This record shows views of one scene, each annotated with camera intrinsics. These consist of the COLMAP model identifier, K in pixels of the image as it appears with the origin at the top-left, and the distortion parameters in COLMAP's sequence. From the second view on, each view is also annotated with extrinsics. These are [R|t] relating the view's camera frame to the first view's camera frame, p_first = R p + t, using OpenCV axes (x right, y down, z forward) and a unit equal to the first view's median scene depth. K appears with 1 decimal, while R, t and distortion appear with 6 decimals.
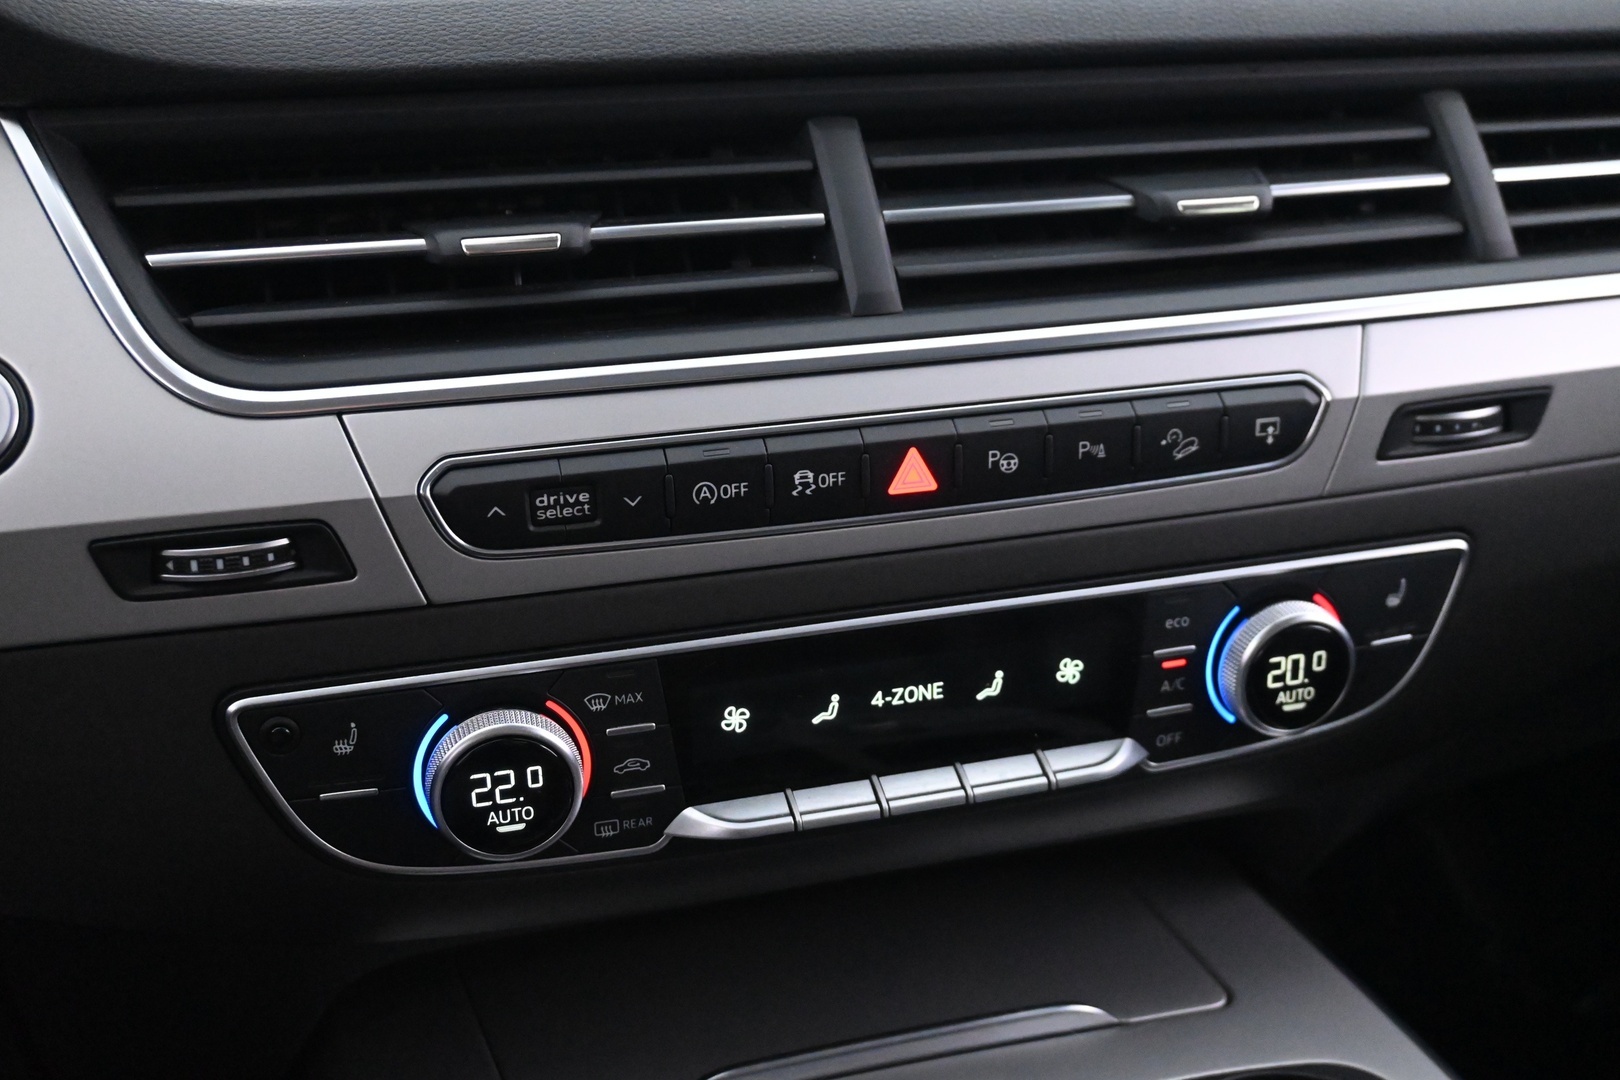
lens RADIAL K [[1668.0, 0, 815.4], [0, 1668.0, 537.4], [0, 0, 1]] dist [-0.011327, 0.000000]
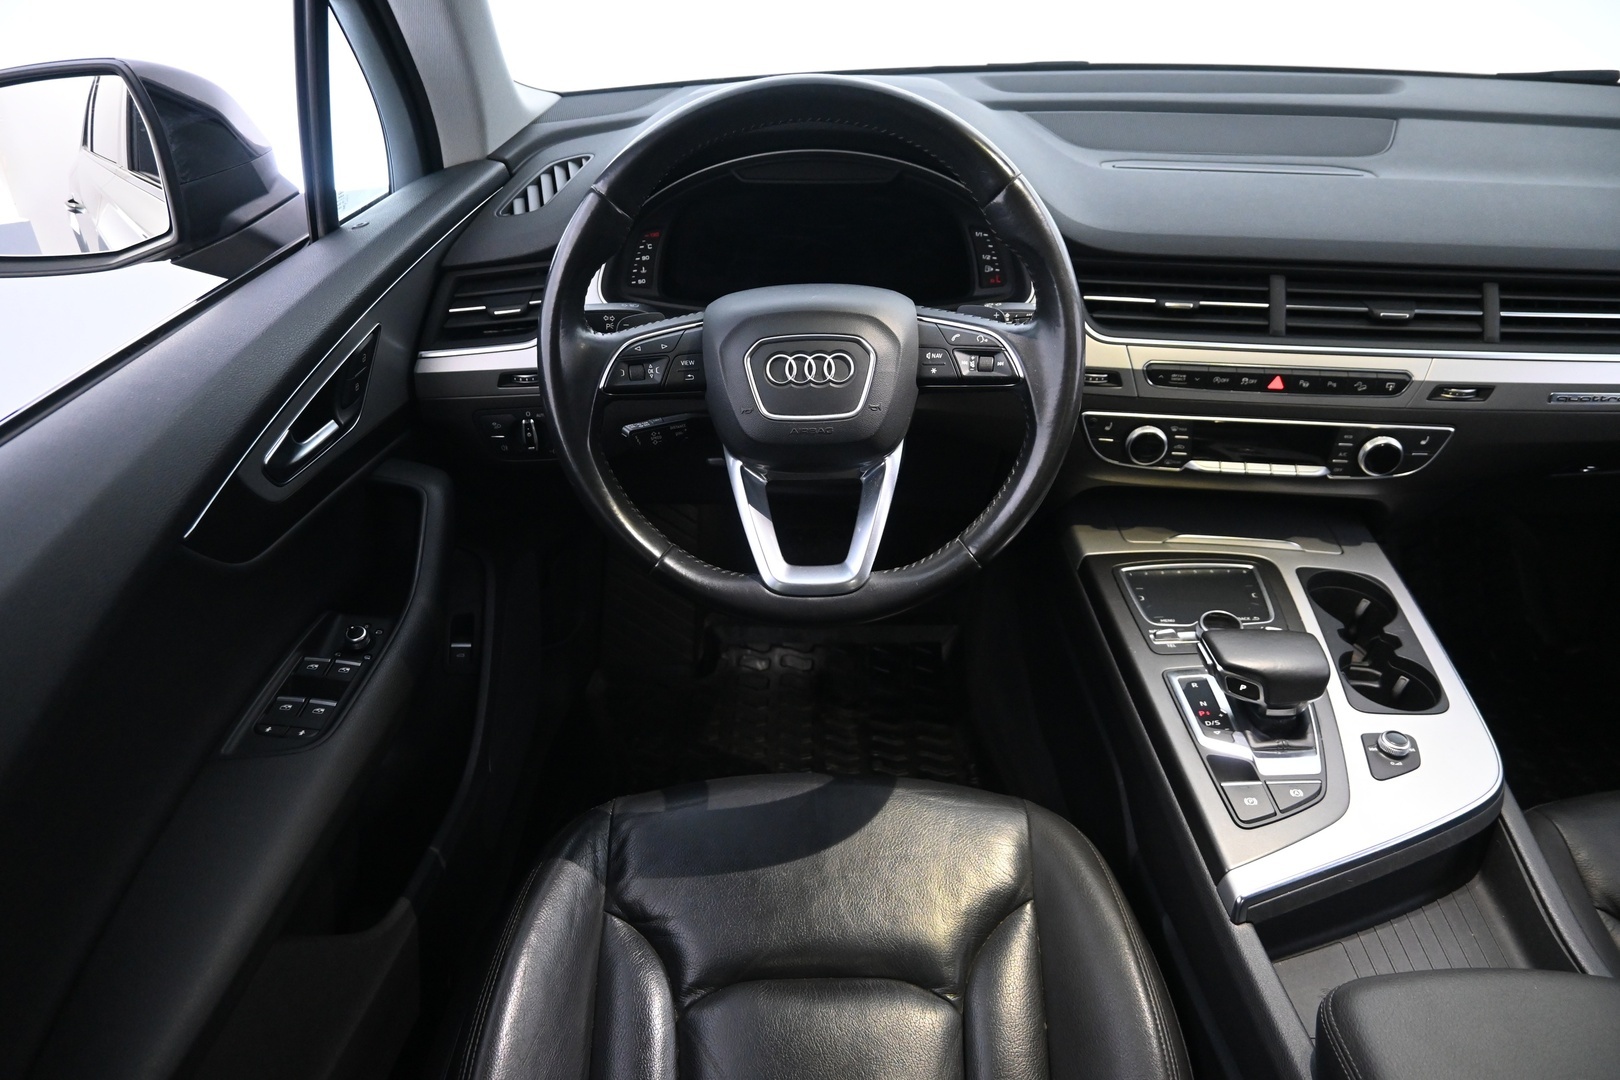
lens RADIAL K [[1107.5, 0, 812.0], [0, 1107.5, 538.9], [0, 0, 1]] dist [-0.011131, 0.002560]
pose [[0.929540, 0.214928, -0.299602, -0.083120], [-0.143571, 0.959392, 0.242804, -0.143344], [0.339621, -0.182682, 0.922651, -1.536599]]
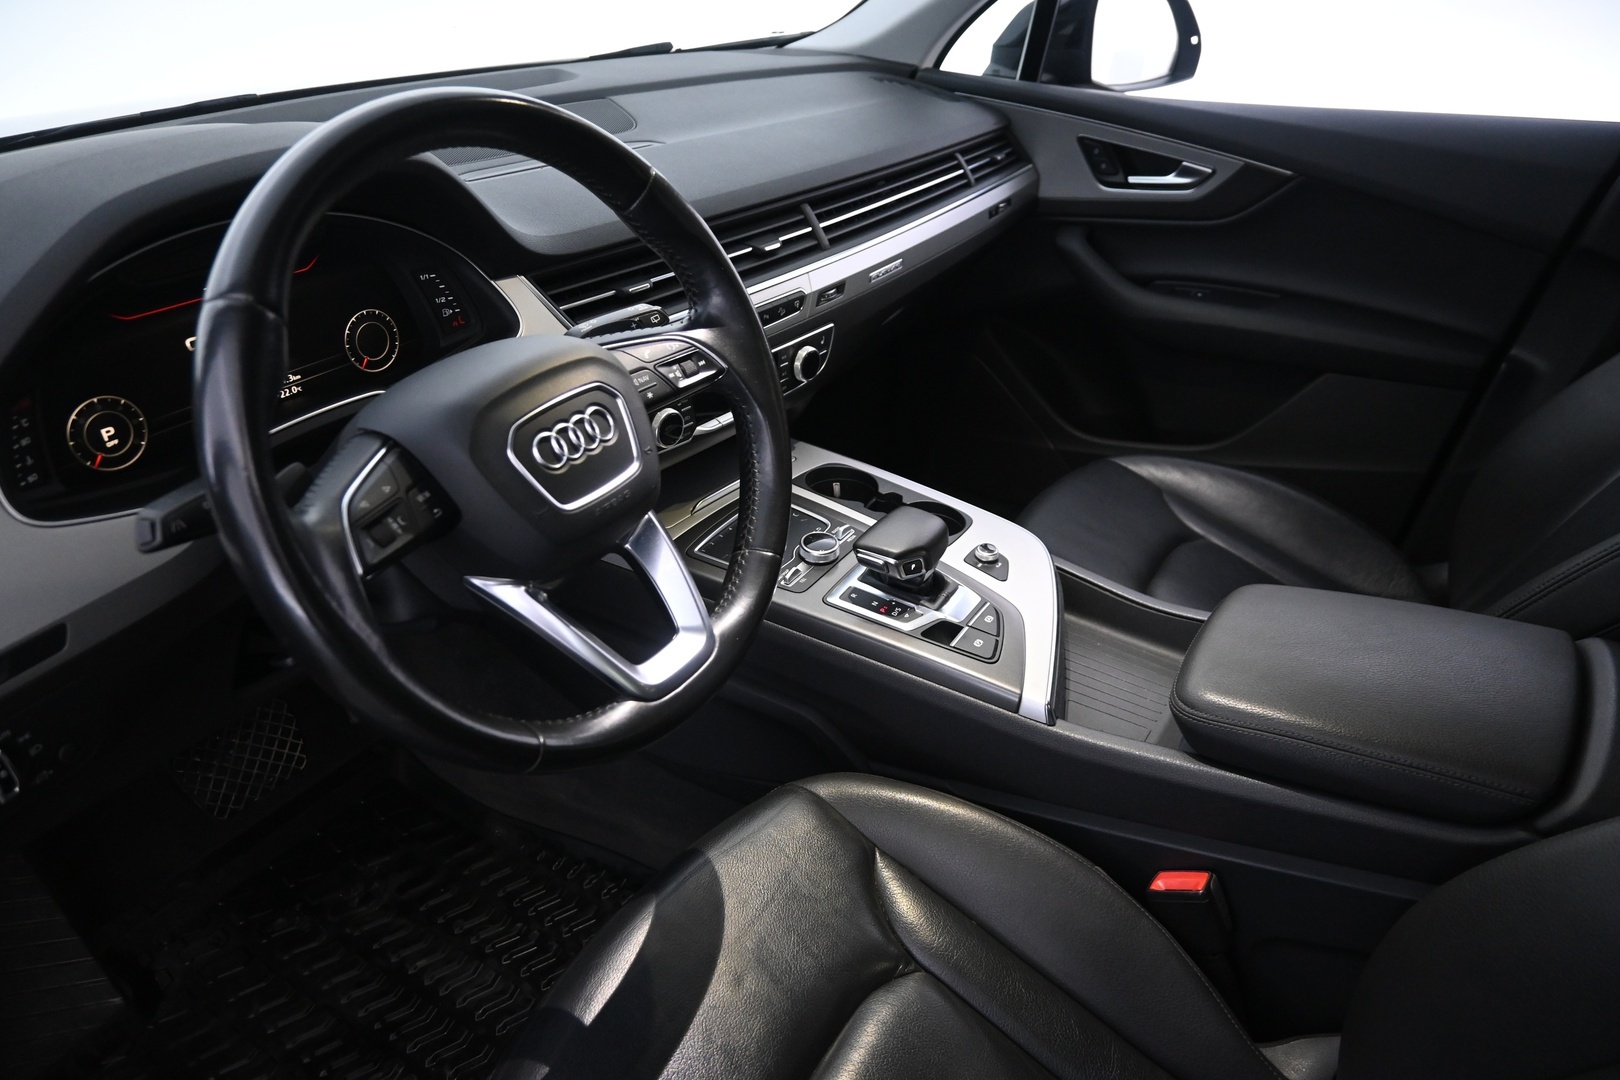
lens RADIAL K [[1107.5, 0, 812.8], [0, 1107.5, 536.5], [0, 0, 1]] dist [-0.011131, 0.002560]
pose [[0.803706, -0.271231, 0.529614, -1.241475], [0.175514, 0.958528, 0.224543, -0.118953], [-0.568552, -0.087512, 0.817979, -1.220059]]
